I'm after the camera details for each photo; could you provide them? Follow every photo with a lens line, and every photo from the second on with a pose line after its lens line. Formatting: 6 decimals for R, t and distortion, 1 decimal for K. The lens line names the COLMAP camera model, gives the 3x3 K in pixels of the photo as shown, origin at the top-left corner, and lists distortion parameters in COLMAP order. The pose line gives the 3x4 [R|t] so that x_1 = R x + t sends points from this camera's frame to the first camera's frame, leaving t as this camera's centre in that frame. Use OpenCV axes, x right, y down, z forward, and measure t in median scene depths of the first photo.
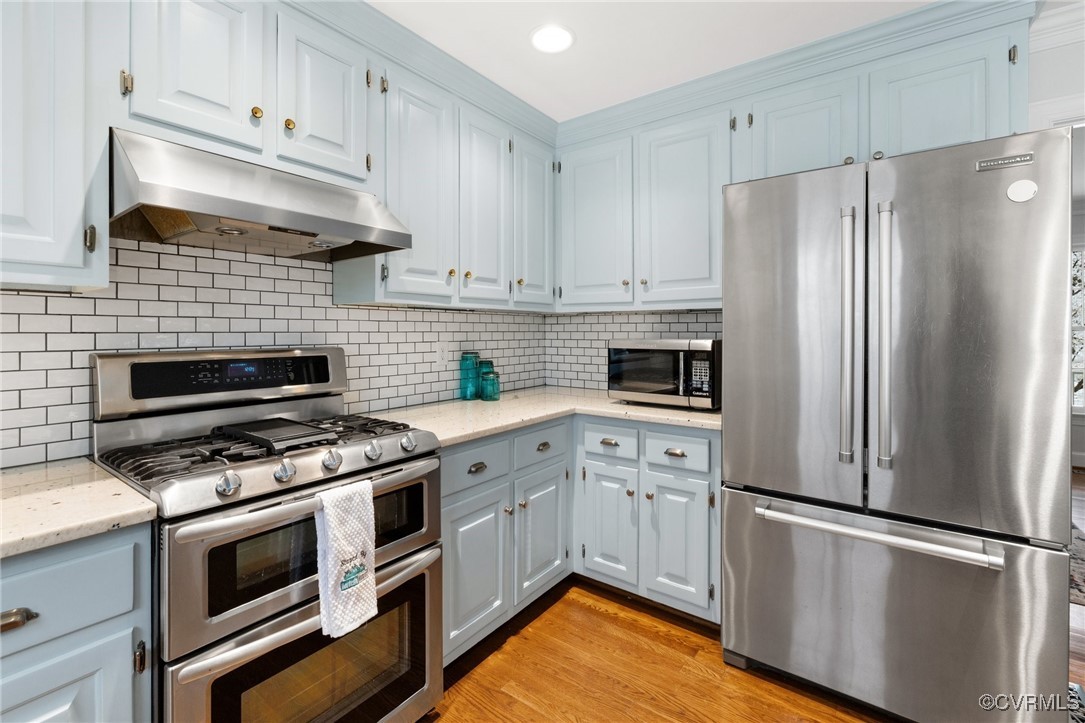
lens RADIAL K [[476.7, 0, 539.4], [0, 476.7, 336.7], [0, 0, 1]] dist [0.000206, 0.000064]
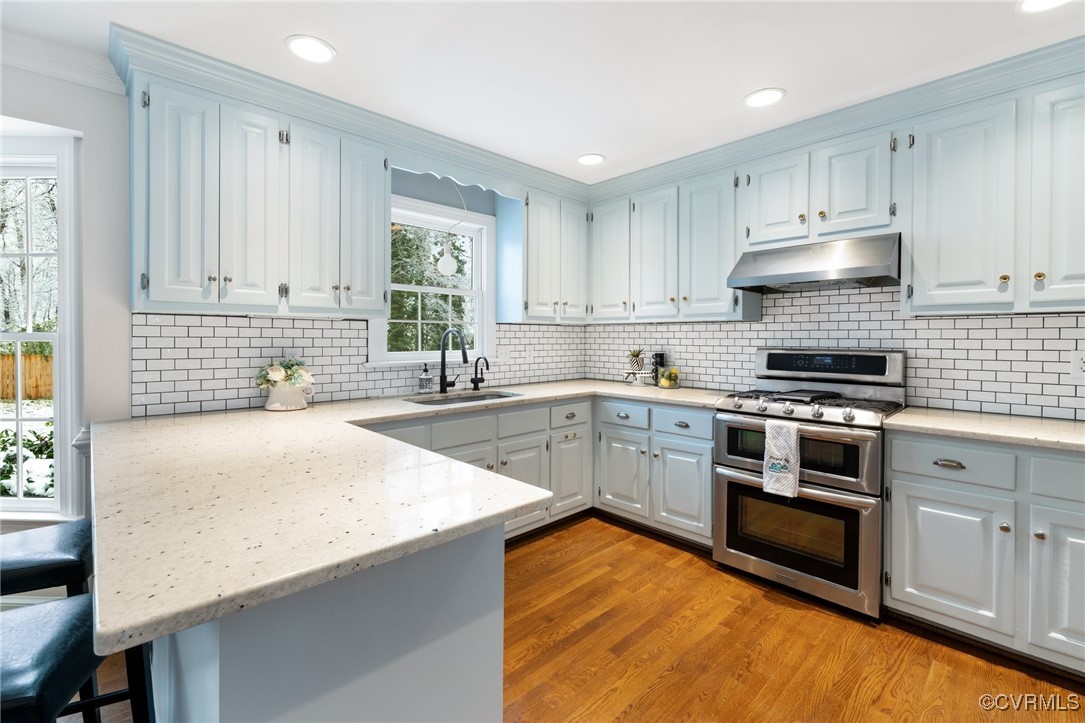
lens RADIAL K [[476.7, 0, 525.3], [0, 476.7, 342.2], [0, 0, 1]] dist [0.000206, 0.000064]
pose [[-0.184078, 0.009163, -0.982869, 1.270852], [-0.013396, 0.999840, 0.011830, -0.002267], [0.982820, 0.015345, -0.183926, 0.281410]]
